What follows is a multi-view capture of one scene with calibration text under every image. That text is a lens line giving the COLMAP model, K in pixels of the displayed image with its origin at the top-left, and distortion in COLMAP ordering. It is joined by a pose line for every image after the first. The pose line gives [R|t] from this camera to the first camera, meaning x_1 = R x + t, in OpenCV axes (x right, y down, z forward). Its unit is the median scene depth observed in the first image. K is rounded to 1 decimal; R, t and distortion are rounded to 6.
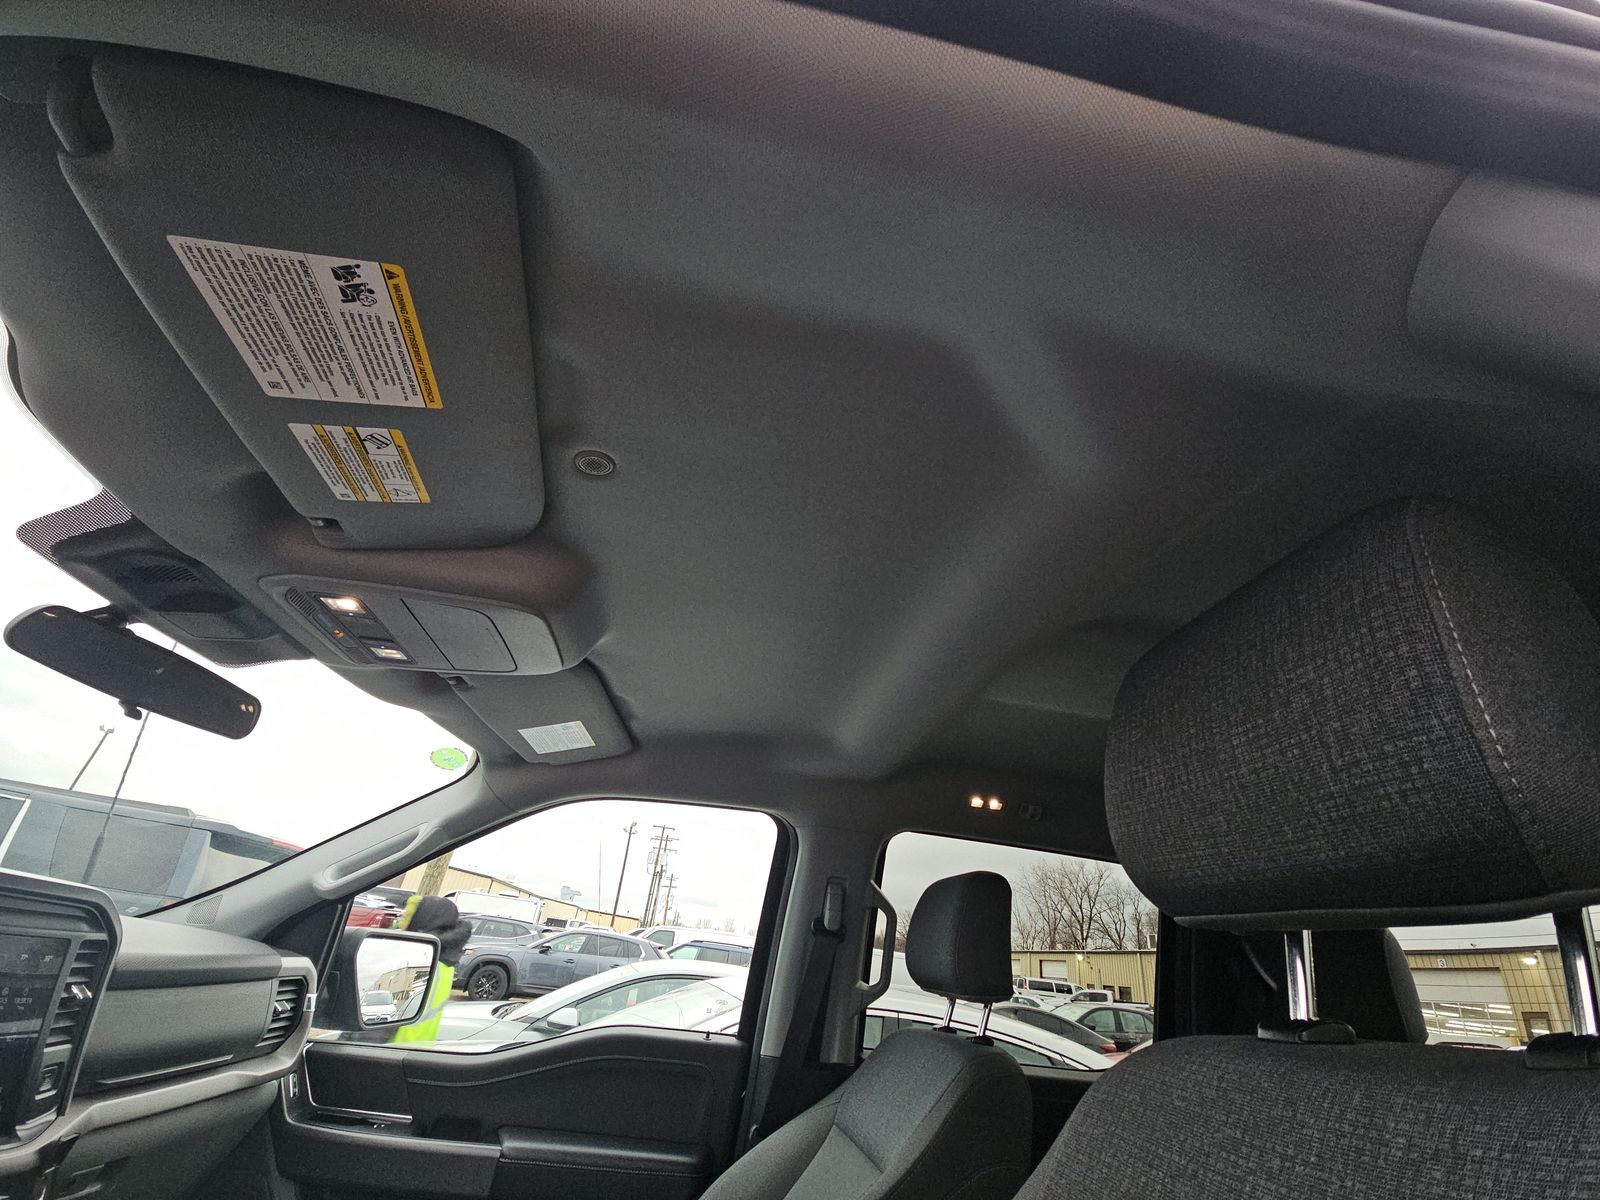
lens RADIAL K [[651.1, 0, 805.8], [0, 651.1, 600.3], [0, 0, 1]] dist [0.004182, 0.000074]
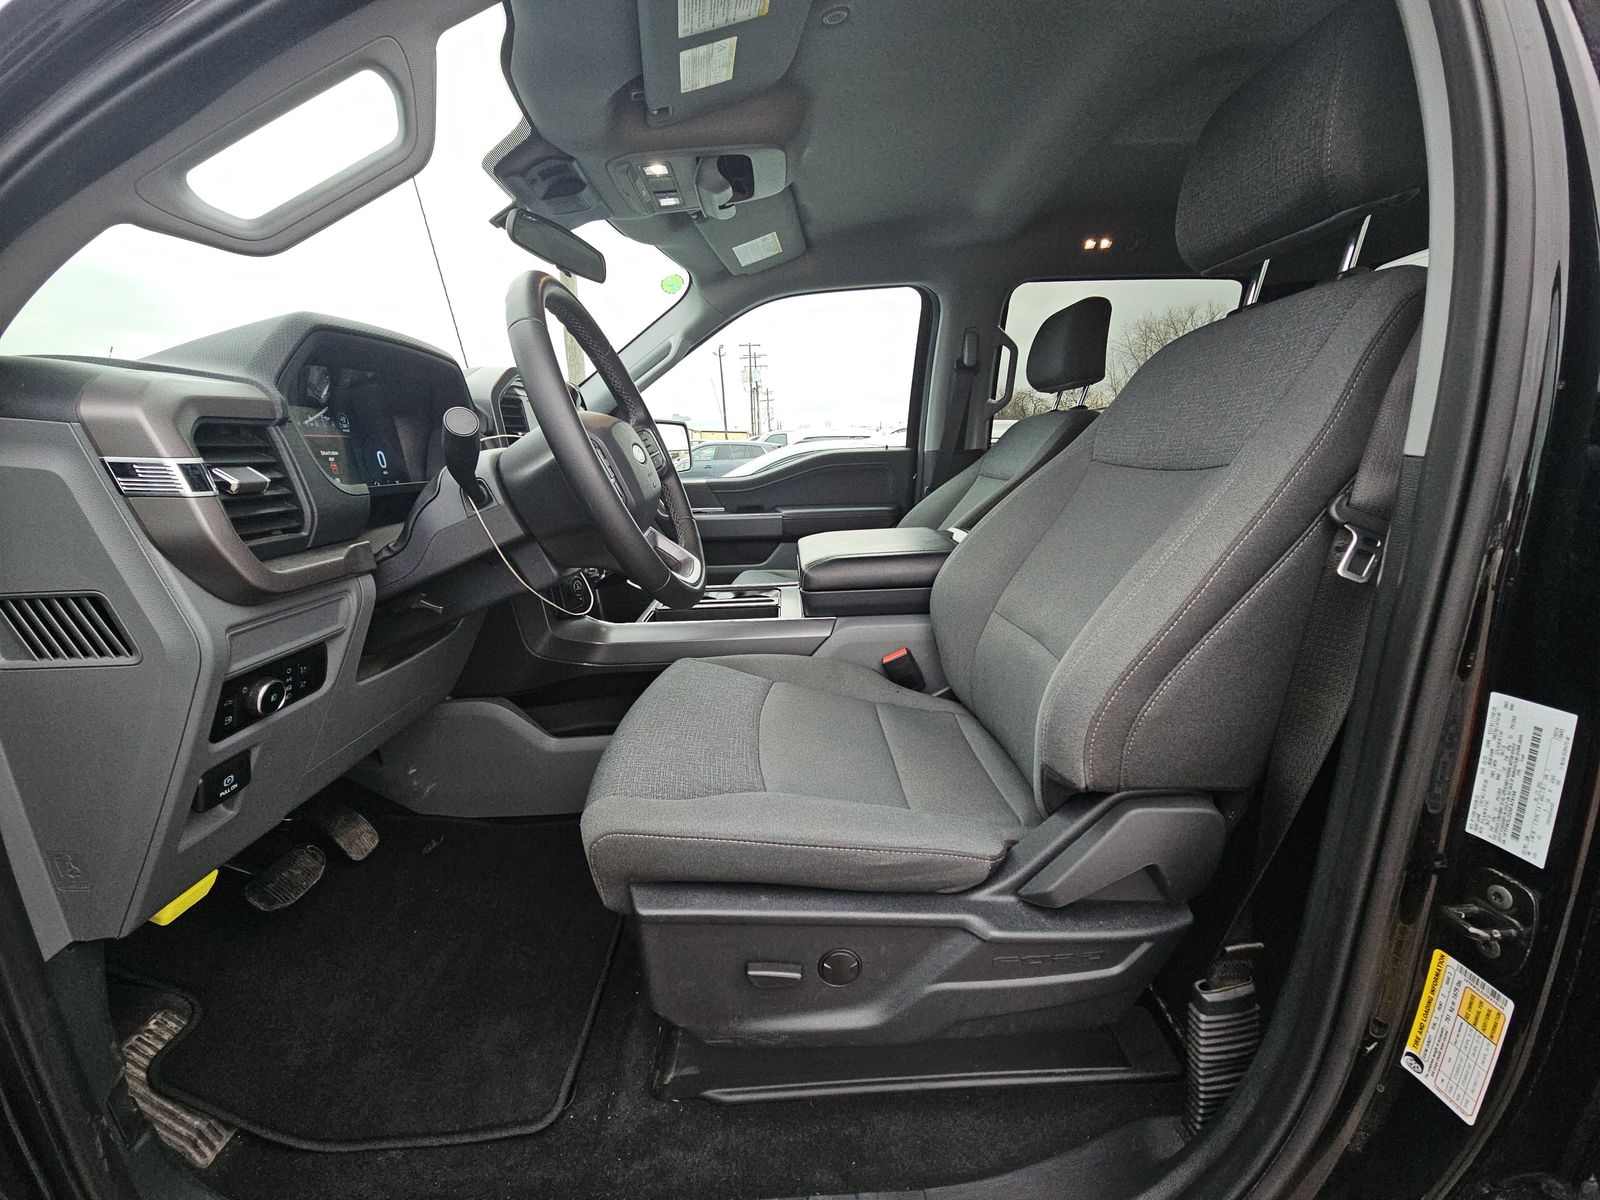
lens RADIAL K [[651.1, 0, 805.8], [0, 651.1, 600.3], [0, 0, 1]] dist [0.004182, 0.000074]
pose [[0.980373, -0.099011, -0.170486, -0.121895], [0.187507, 0.735420, 0.651151, -0.096198], [0.060908, -0.670339, 0.739551, -0.395842]]
